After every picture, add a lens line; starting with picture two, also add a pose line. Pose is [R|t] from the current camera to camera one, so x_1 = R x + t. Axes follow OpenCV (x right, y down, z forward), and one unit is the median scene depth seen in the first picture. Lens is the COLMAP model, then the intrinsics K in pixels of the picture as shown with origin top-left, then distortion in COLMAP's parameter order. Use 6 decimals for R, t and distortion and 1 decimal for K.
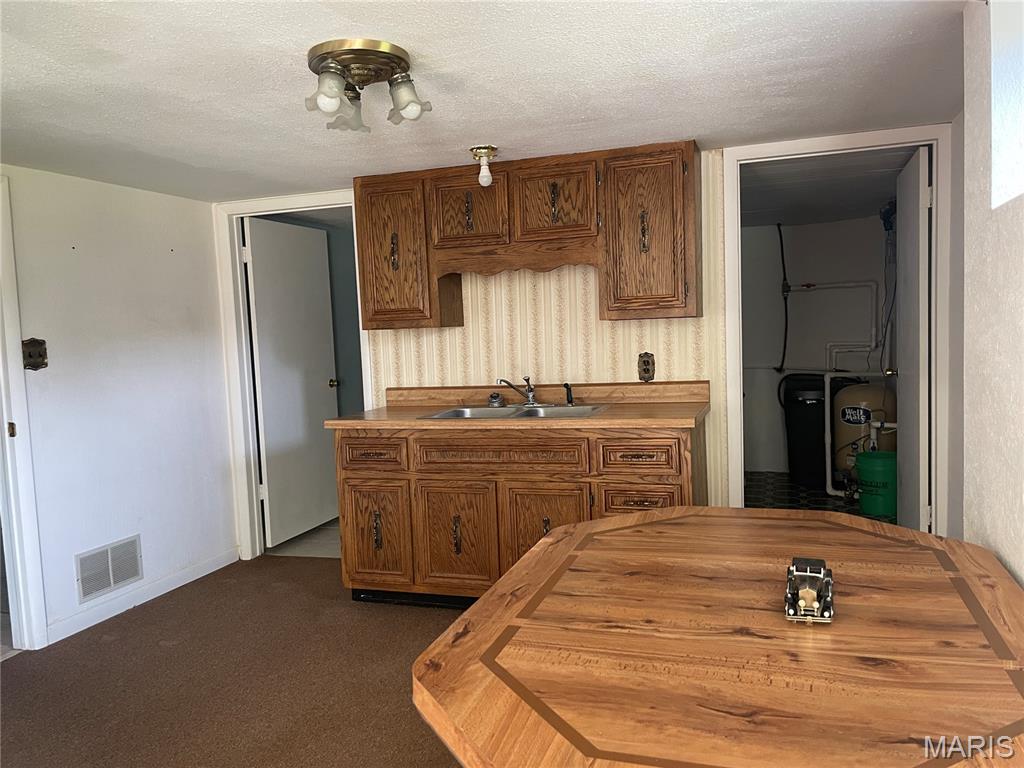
lens RADIAL K [[779.2, 0, 513.0], [0, 779.2, 384.8], [0, 0, 1]] dist [0.048131, -0.069627]
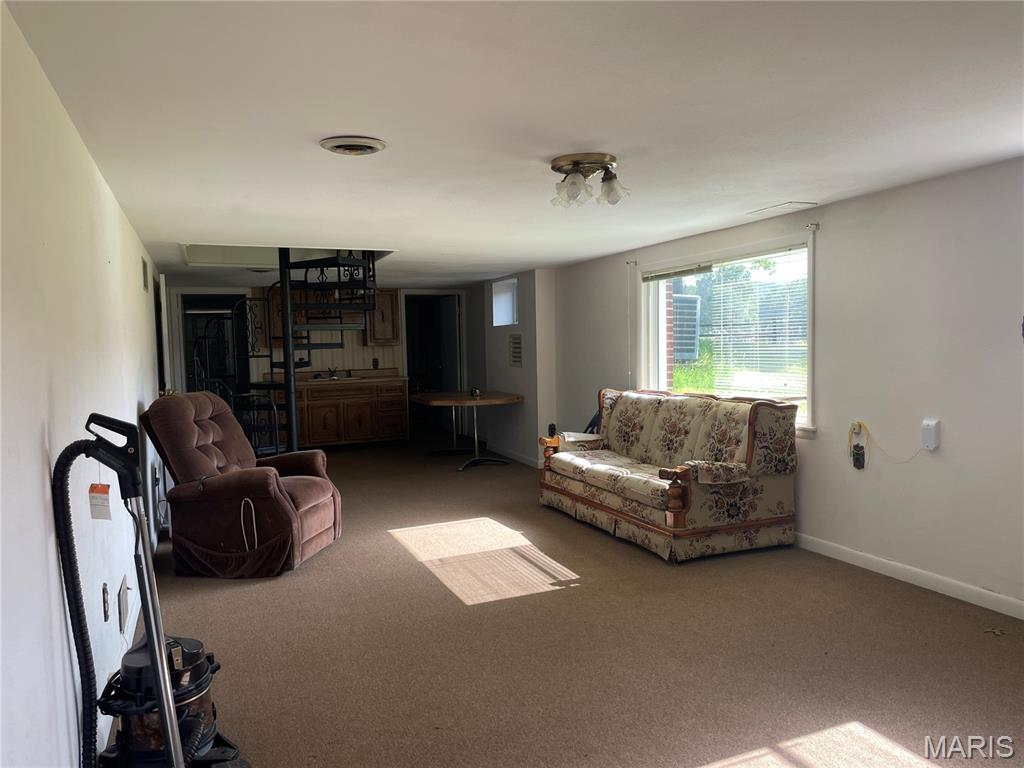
lens RADIAL K [[779.2, 0, 514.8], [0, 779.2, 385.6], [0, 0, 1]] dist [0.048131, -0.069627]
pose [[0.760125, -0.011771, 0.649670, -1.286132], [0.036049, 0.999060, -0.024076, 0.144127], [-0.648776, 0.041721, 0.759835, -1.457118]]
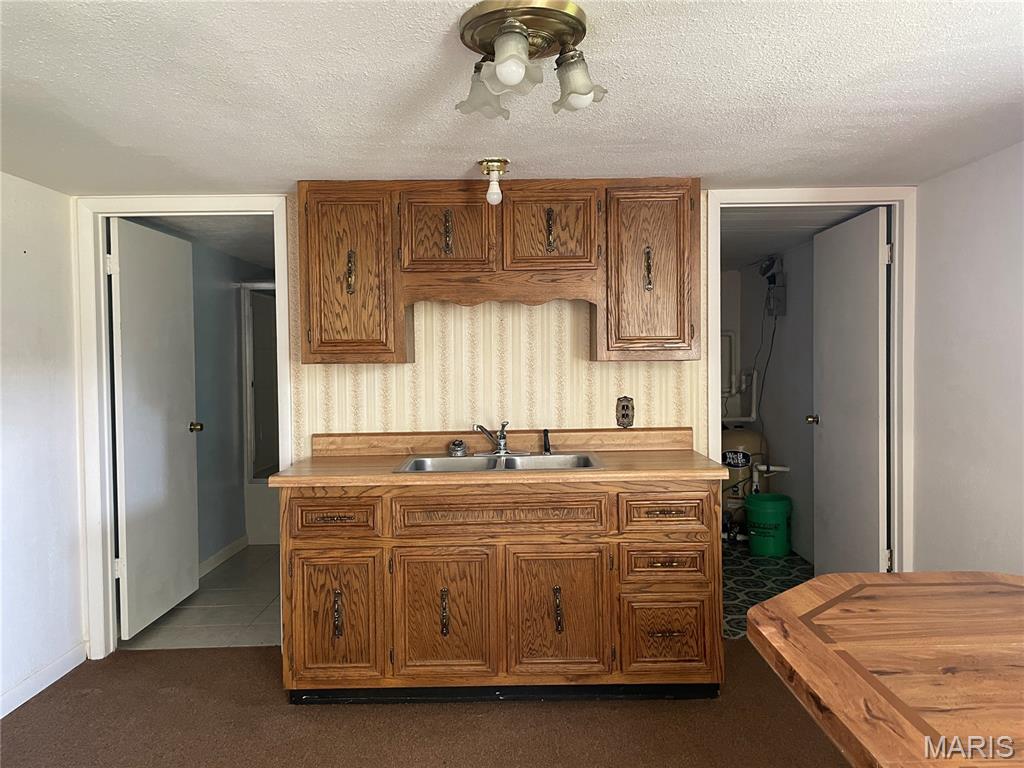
lens RADIAL K [[779.2, 0, 510.0], [0, 779.2, 375.1], [0, 0, 1]] dist [0.048131, -0.069627]
pose [[0.946980, 0.023443, 0.320437, -0.266758], [-0.003414, 0.998013, -0.062923, -0.008151], [-0.321275, 0.058493, 0.945178, 0.164195]]
